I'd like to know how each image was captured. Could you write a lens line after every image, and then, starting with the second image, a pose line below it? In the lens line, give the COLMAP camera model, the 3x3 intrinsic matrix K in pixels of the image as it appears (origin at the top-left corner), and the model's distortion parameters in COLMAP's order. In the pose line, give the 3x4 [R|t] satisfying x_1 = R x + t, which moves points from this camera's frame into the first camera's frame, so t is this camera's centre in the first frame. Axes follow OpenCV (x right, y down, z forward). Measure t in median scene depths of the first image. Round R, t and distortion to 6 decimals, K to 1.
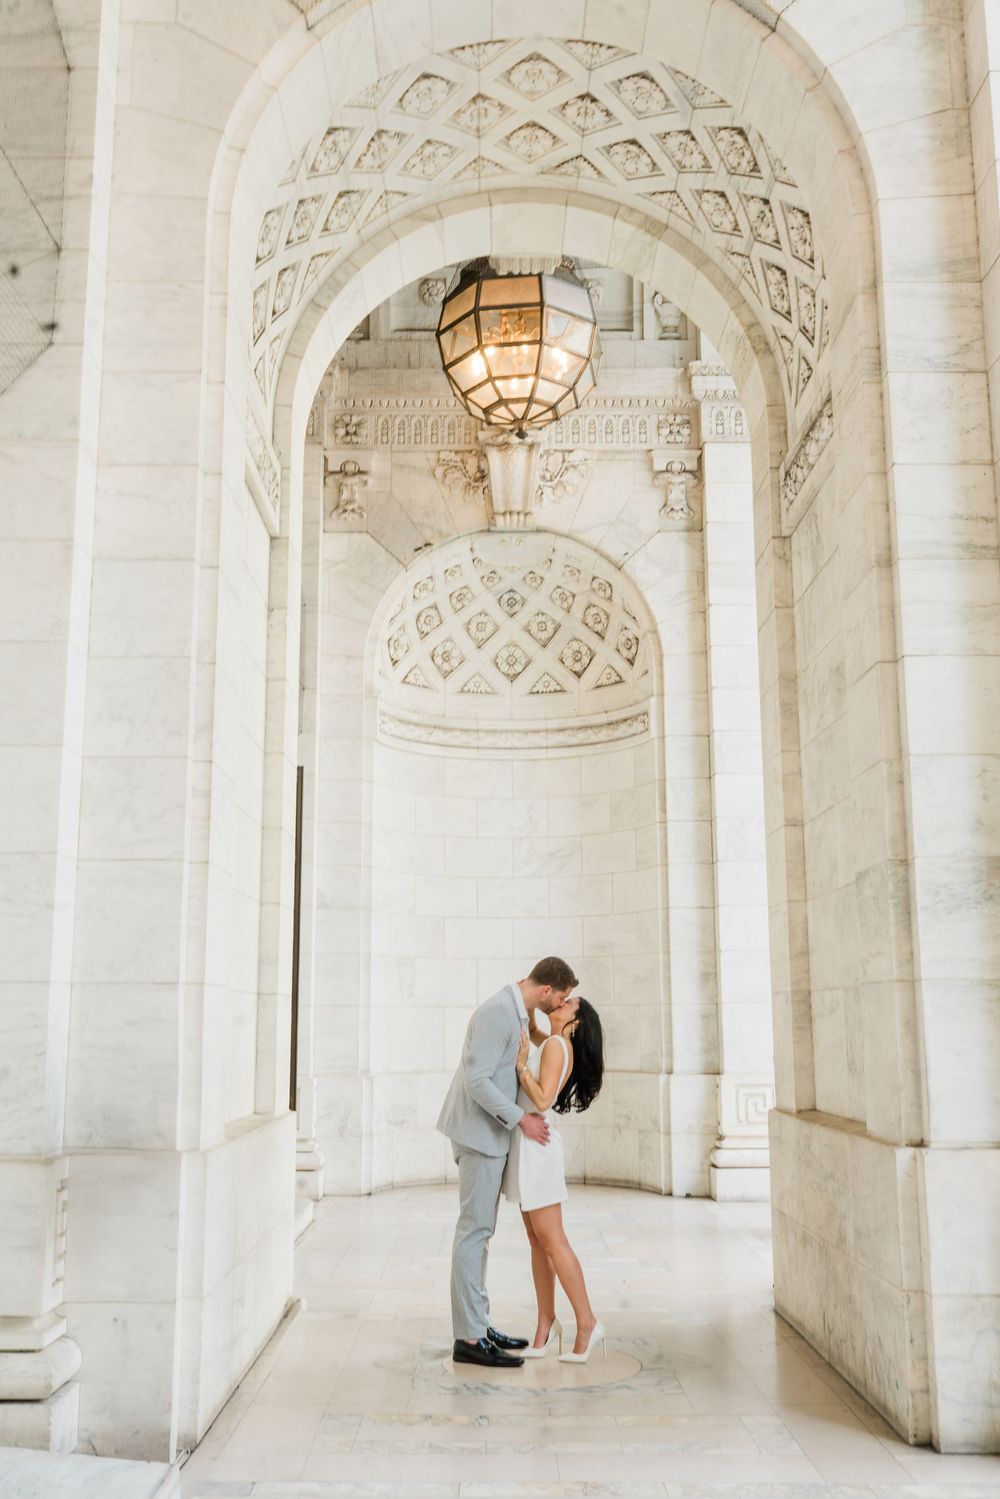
lens RADIAL K [[1458.9, 0, 503.0], [0, 1458.9, 743.9], [0, 0, 1]] dist [-0.004059, 0.003256]
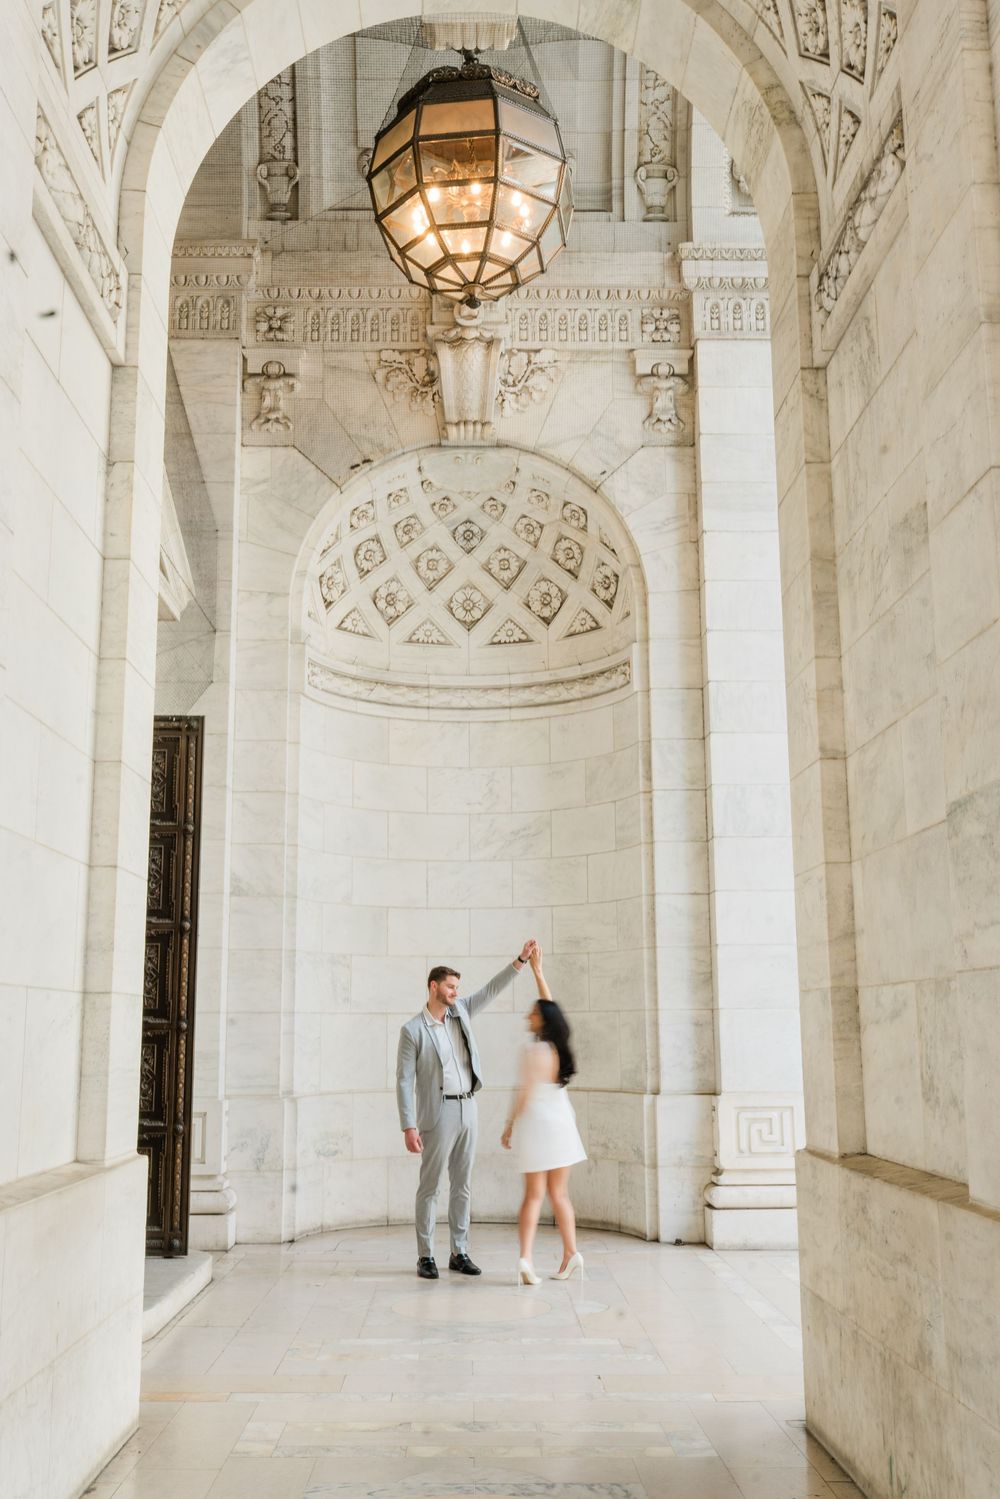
lens RADIAL K [[1484.6, 0, 500.0], [0, 1484.6, 749.5], [0, 0, 1]] dist [-0.002118, 0.001690]
pose [[0.999915, -0.000005, 0.013039, 0.013797], [0.000001, 1.000000, 0.000243, 0.028354], [-0.013039, -0.000243, 0.999915, 0.147903]]
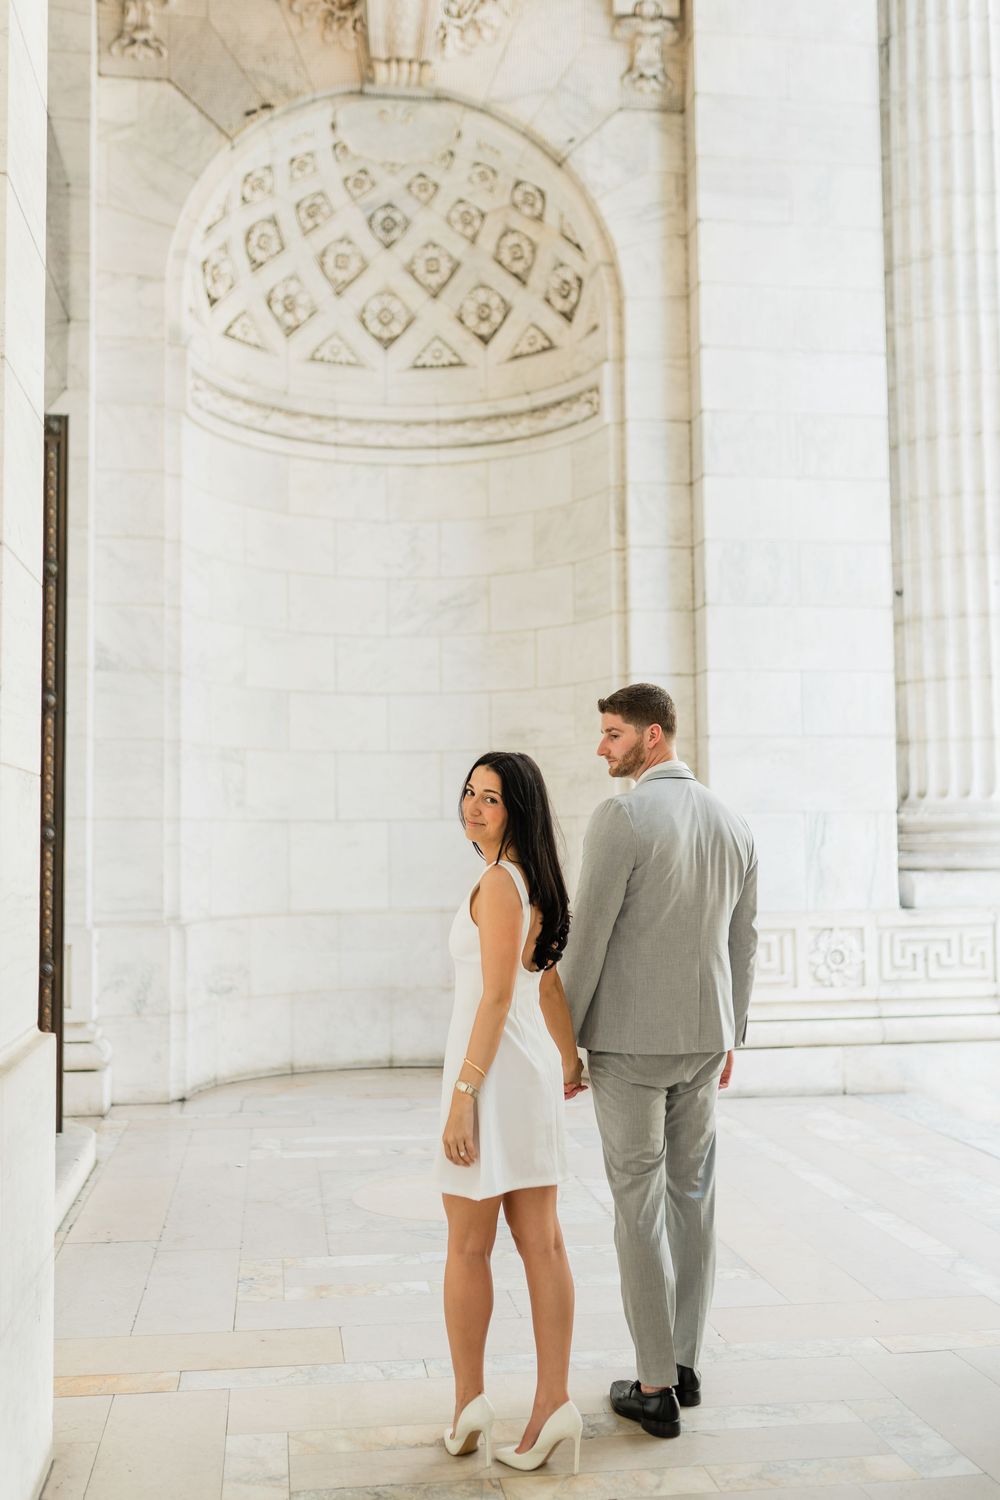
lens RADIAL K [[1485.6, 0, 500.0], [0, 1485.6, 750.0], [0, 0, 1]] dist [-0.002118, 0.001690]
pose [[0.990092, 0.002812, 0.140393, -0.040622], [-0.019907, 0.992512, 0.120513, 0.062284], [-0.139003, -0.122114, 0.982734, 0.312001]]
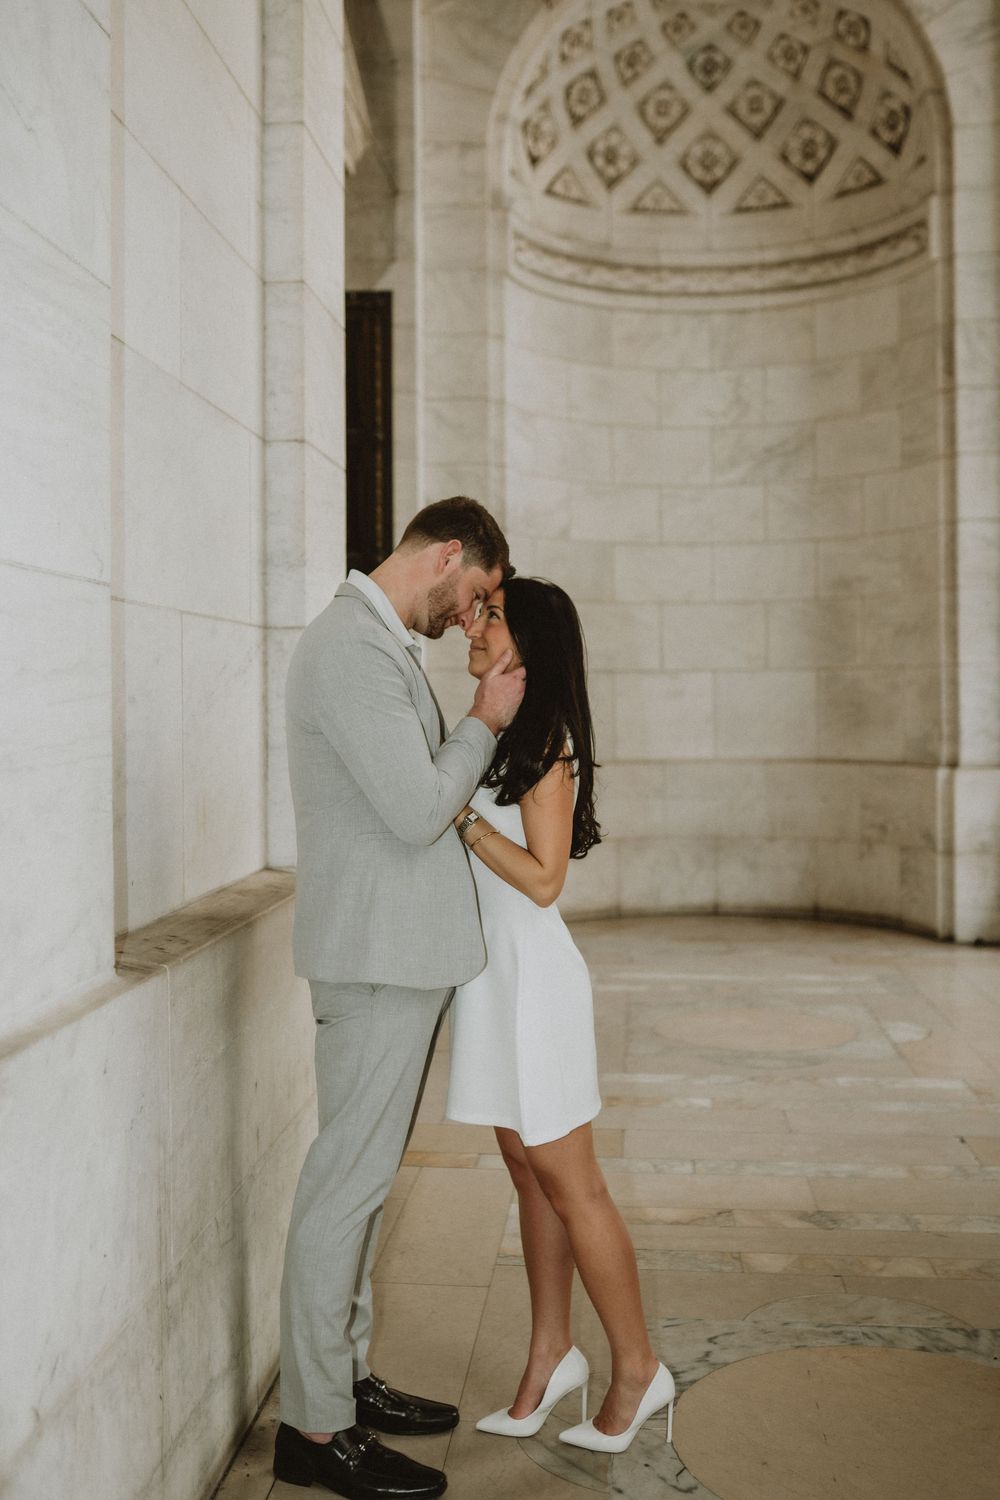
lens RADIAL K [[1559.1, 0, 510.5], [0, 1559.1, 699.0], [0, 0, 1]] dist [-0.037717, 0.017344]
pose [[0.995773, -0.003534, -0.091780, -0.021471], [0.020667, 0.982257, 0.186399, 0.054078], [0.089493, -0.187508, 0.978178, 0.269064]]
